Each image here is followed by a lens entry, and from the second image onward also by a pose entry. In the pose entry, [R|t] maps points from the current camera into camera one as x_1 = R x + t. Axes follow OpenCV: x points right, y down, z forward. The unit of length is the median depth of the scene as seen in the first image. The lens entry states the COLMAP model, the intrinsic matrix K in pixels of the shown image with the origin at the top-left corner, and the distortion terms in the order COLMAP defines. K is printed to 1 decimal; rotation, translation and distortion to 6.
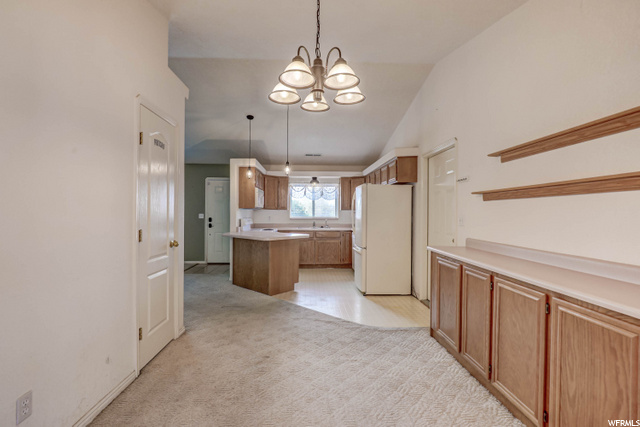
lens RADIAL K [[292.6, 0, 315.8], [0, 292.6, 208.5], [0, 0, 1]] dist [-0.016107, 0.003009]
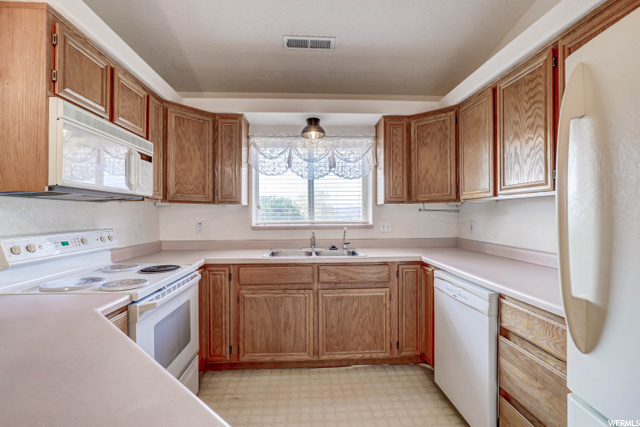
lens RADIAL K [[292.6, 0, 319.2], [0, 292.6, 213.3], [0, 0, 1]] dist [-0.016107, 0.003009]
pose [[0.999651, -0.007310, 0.025369, -0.007049], [0.006970, 0.999885, 0.013456, 0.011982], [-0.025465, -0.013274, 0.999588, 0.617640]]
